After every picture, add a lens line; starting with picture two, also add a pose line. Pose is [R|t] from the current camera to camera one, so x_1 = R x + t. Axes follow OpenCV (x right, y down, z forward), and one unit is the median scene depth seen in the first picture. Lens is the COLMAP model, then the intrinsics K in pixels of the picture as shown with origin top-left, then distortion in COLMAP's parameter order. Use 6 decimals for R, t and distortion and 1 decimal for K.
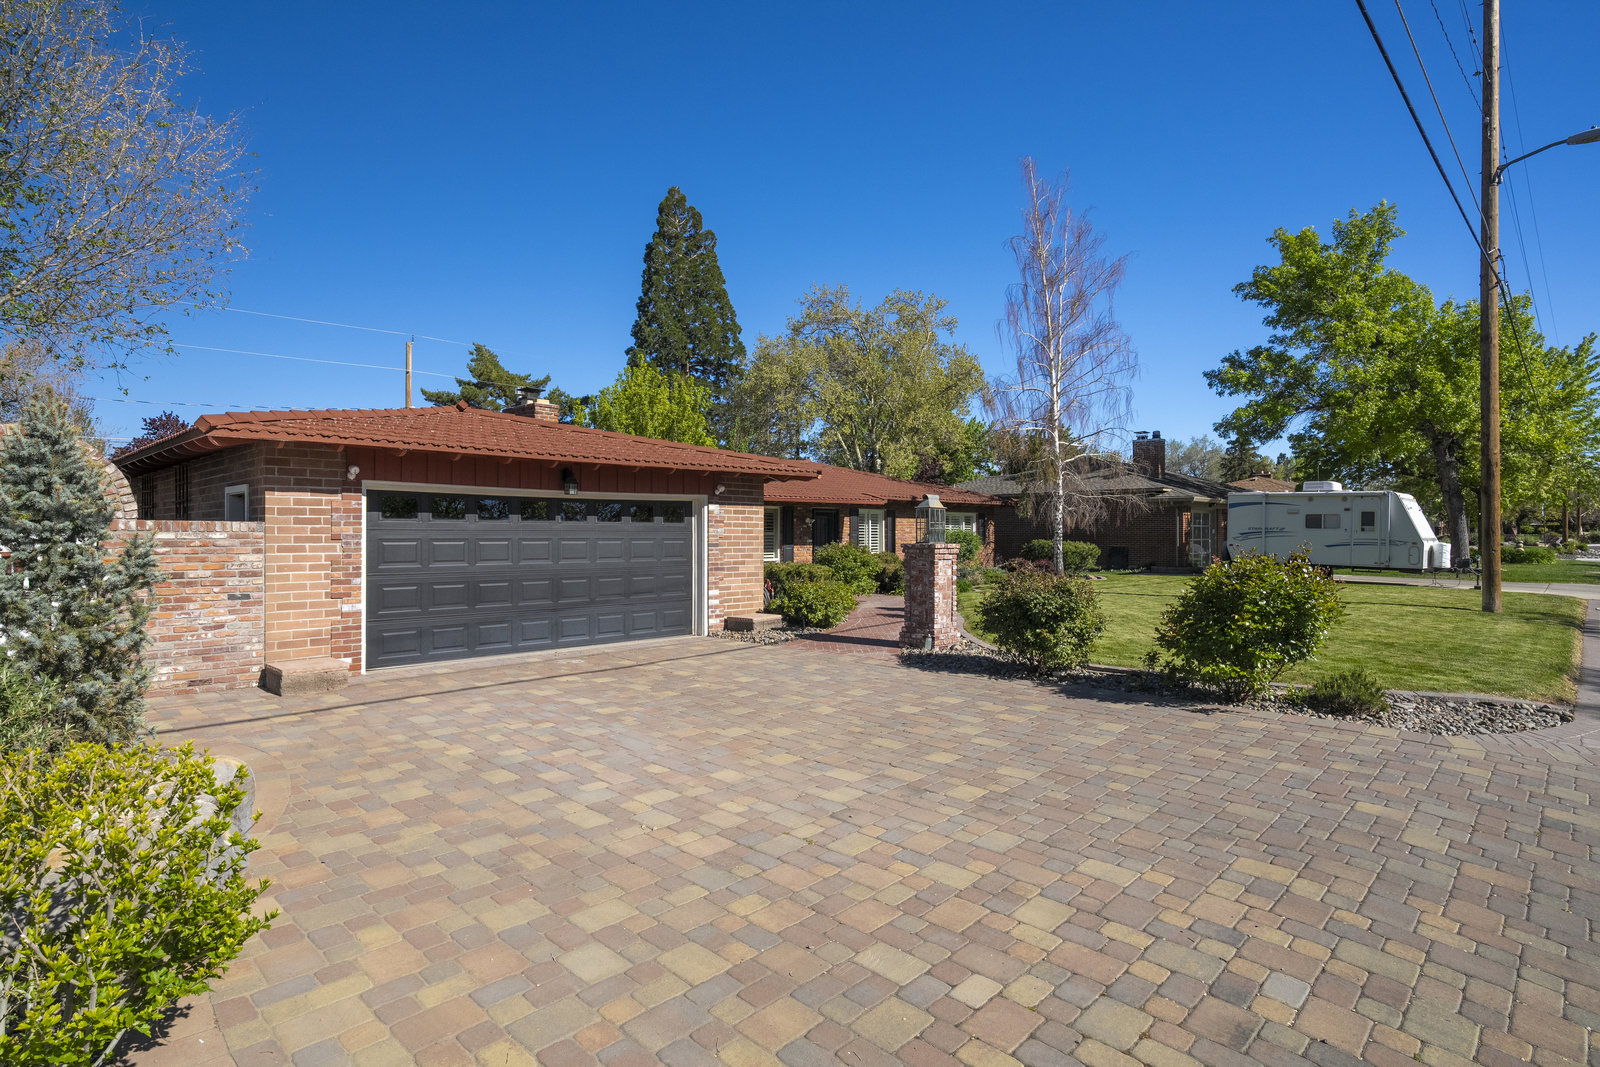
lens RADIAL K [[844.4, 0, 800.0], [0, 844.4, 533.5], [0, 0, 1]] dist [-0.002770, -0.000096]
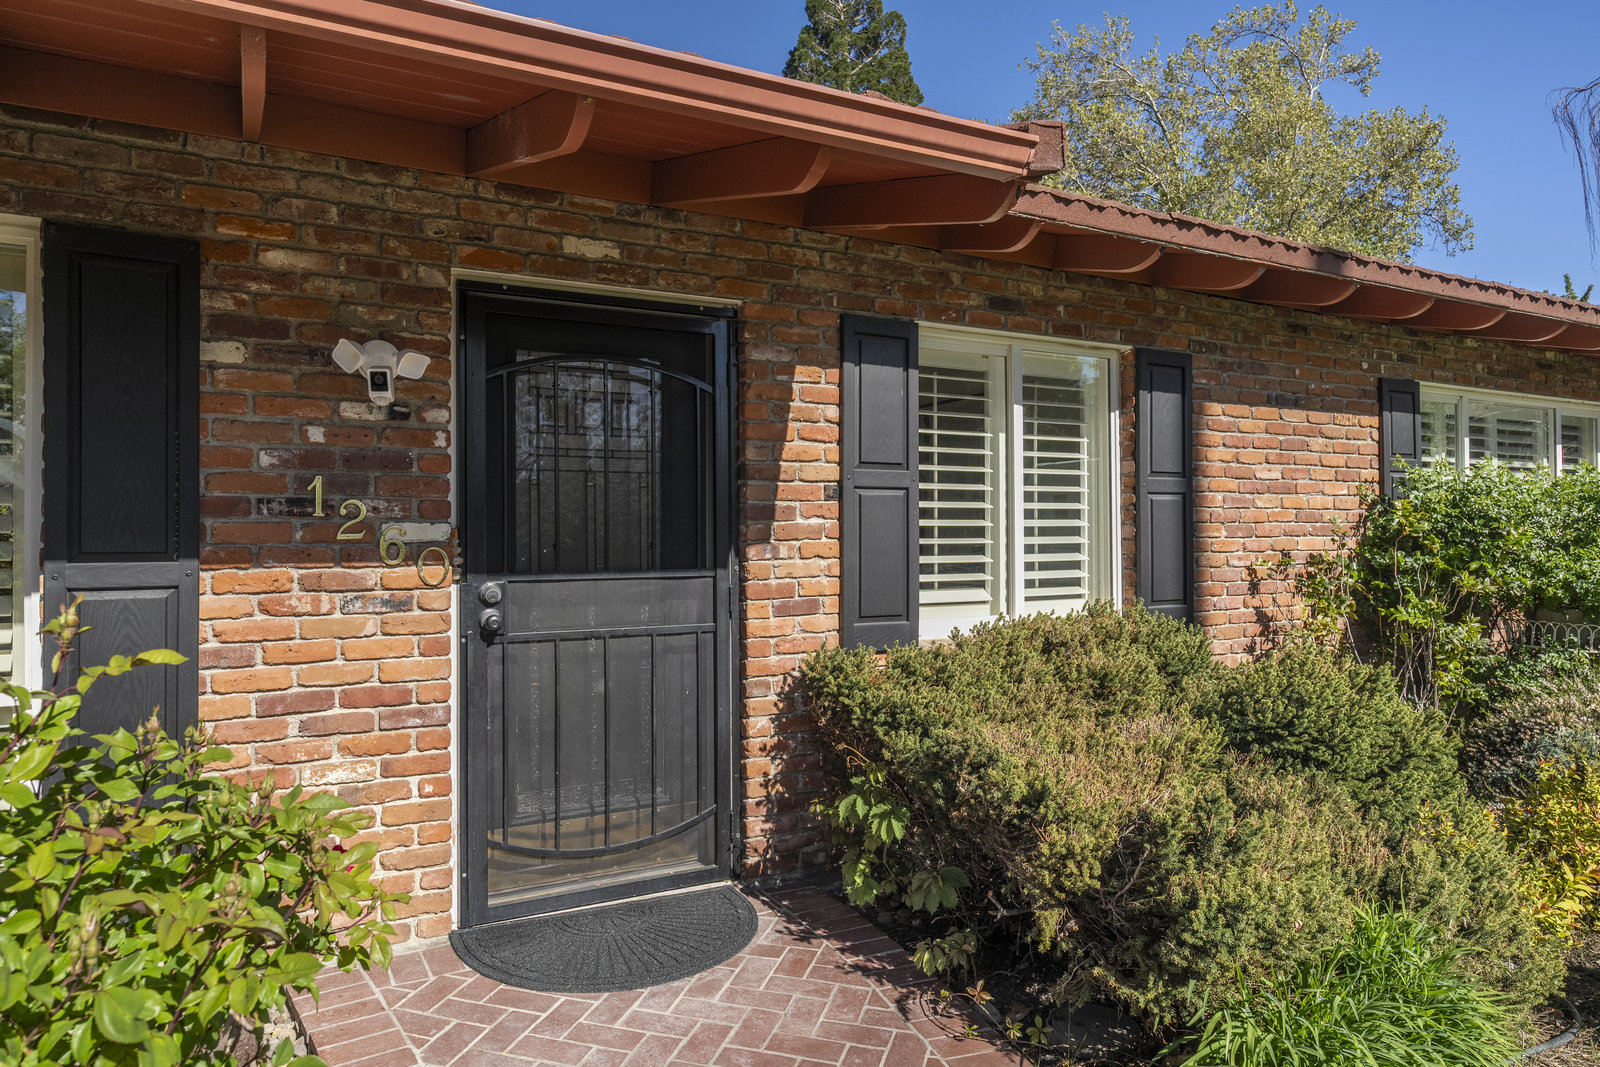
lens RADIAL K [[1009.2, 0, 800.0], [0, 1009.2, 533.5], [0, 0, 1]] dist [-0.007905, -0.003097]
pose [[0.954102, -0.004205, -0.299452, 0.054690], [0.004501, 0.999990, 0.000297, 0.004580], [0.299447, -0.001631, 0.954111, 0.435712]]
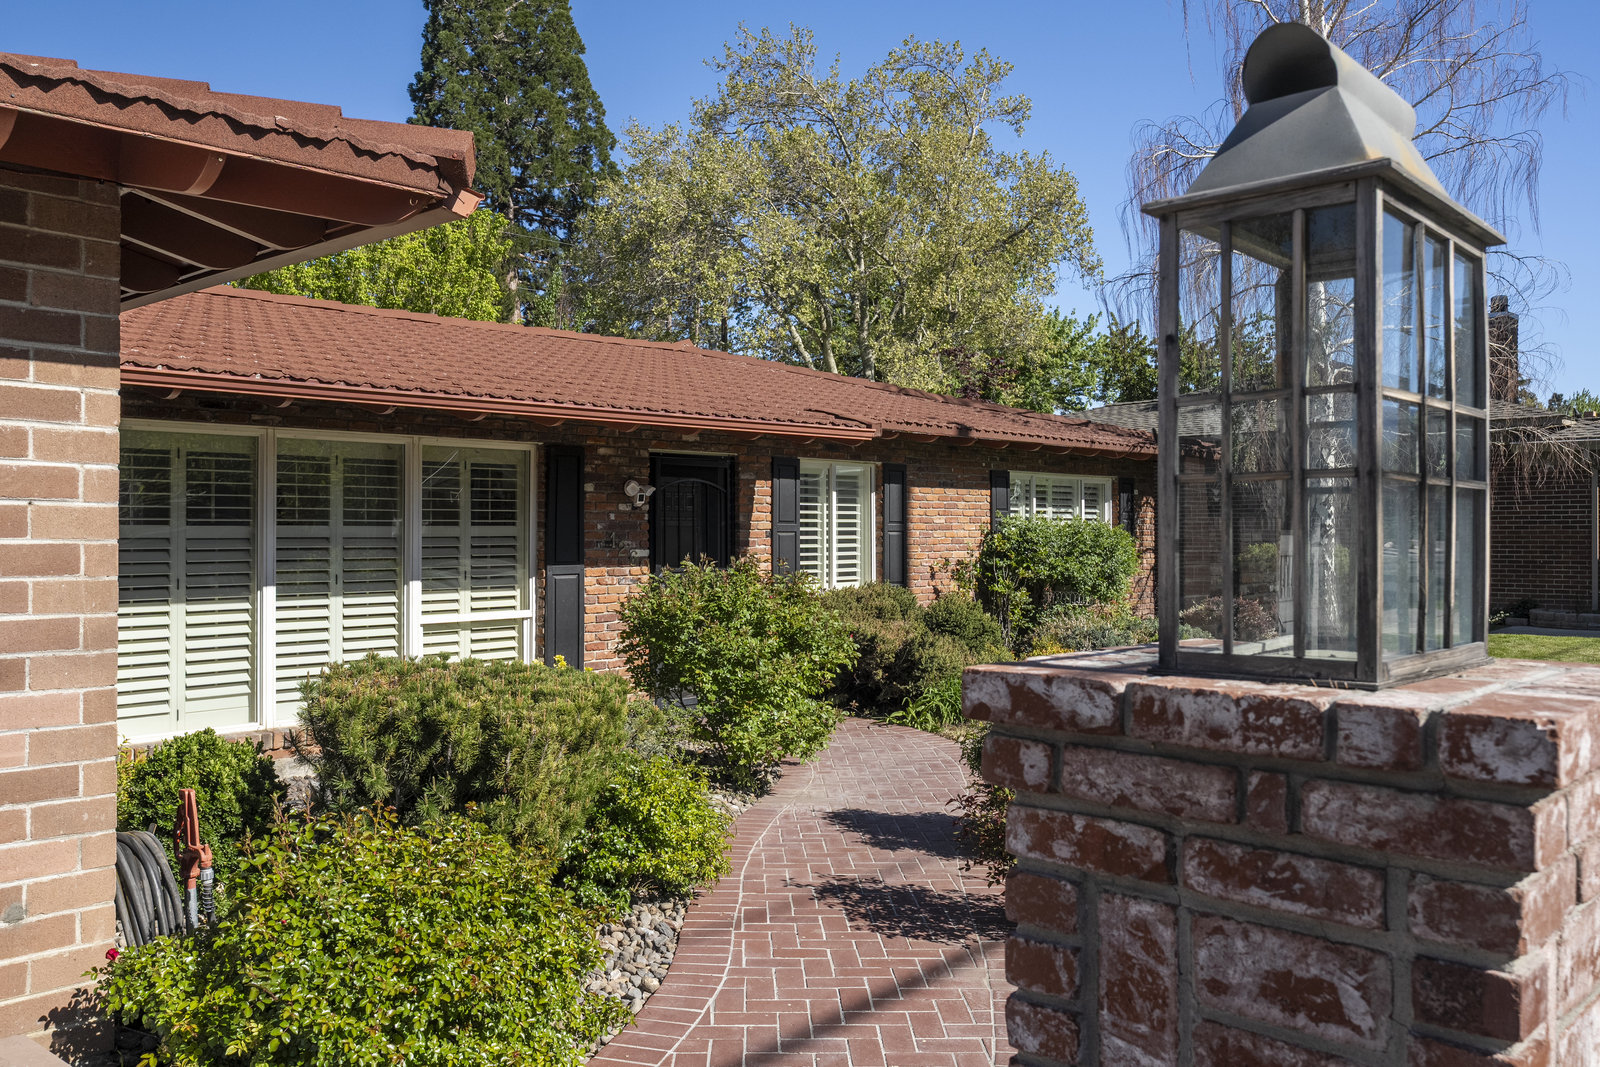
lens RADIAL K [[1323.9, 0, 800.0], [0, 1323.9, 533.5], [0, 0, 1]] dist [0.006829, 0.001040]
pose [[0.999507, -0.000317, 0.031409, 0.028035], [0.000201, 0.999993, 0.003711, -0.000288], [-0.031410, -0.003702, 0.999500, 0.245865]]
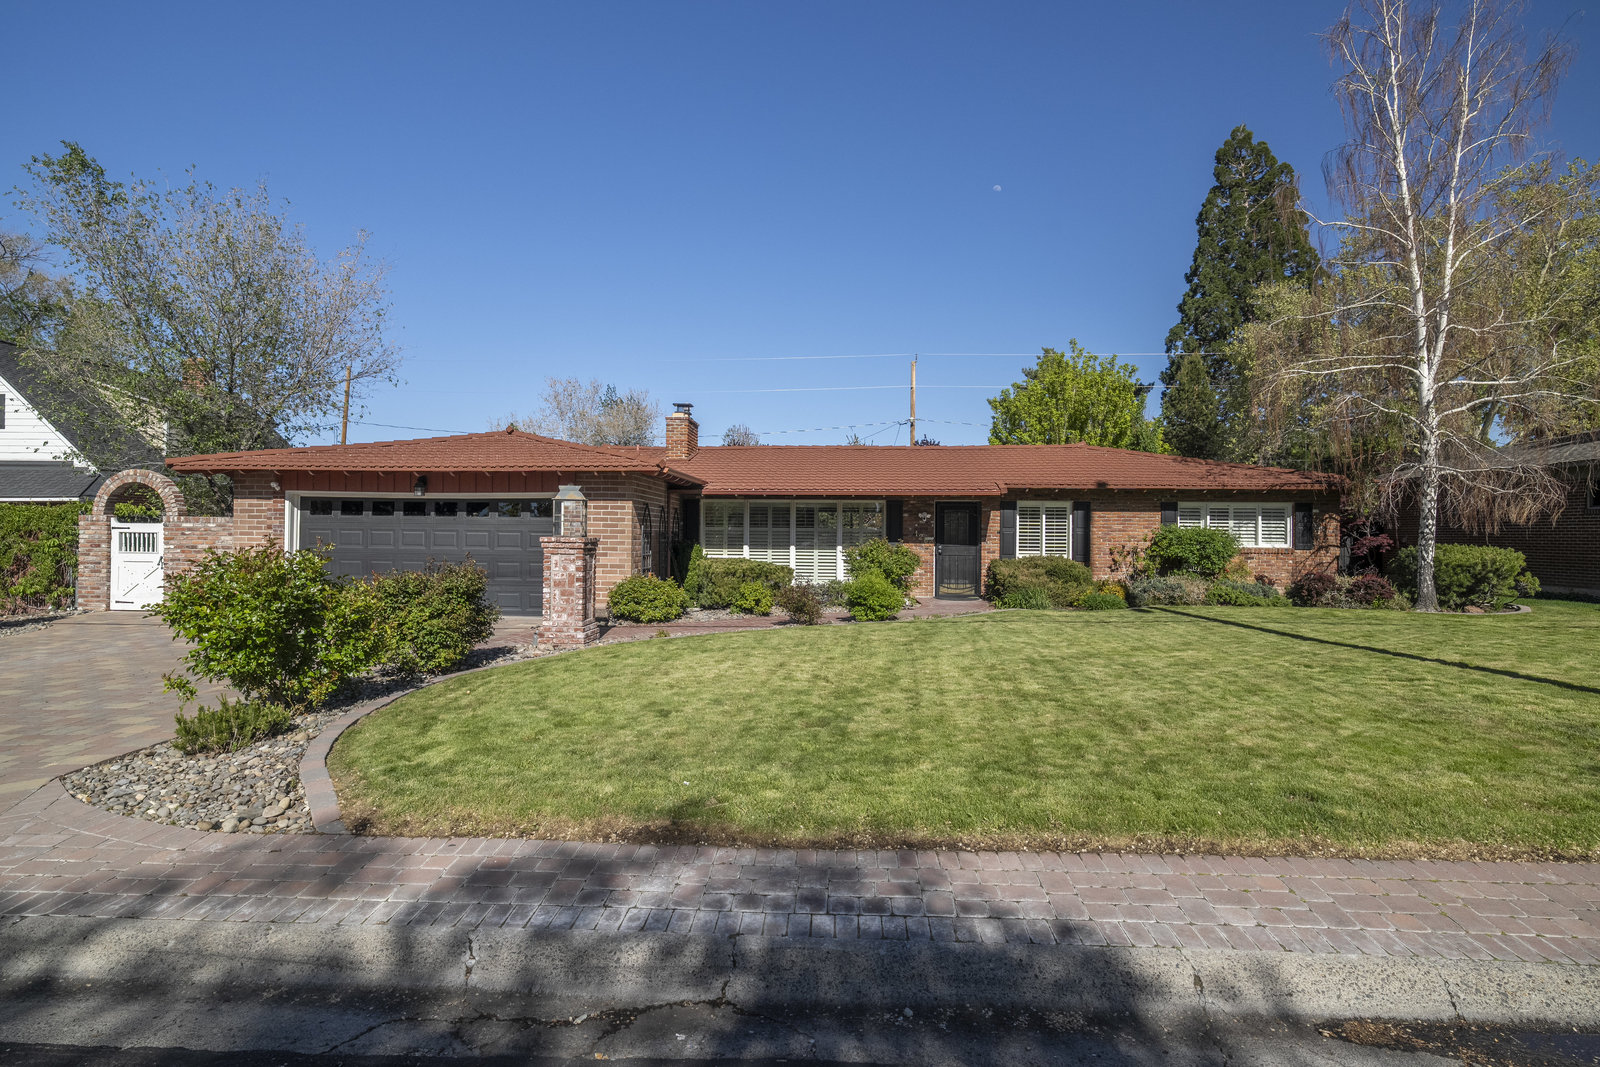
lens RADIAL K [[831.7, 0, 800.0], [0, 831.7, 533.5], [0, 0, 1]] dist [0.002227, 0.000343]
pose [[0.647547, 0.009455, -0.761967, 0.292085], [-0.008461, 0.999951, 0.005218, 0.000126], [0.761979, 0.003069, 0.647595, 0.166105]]
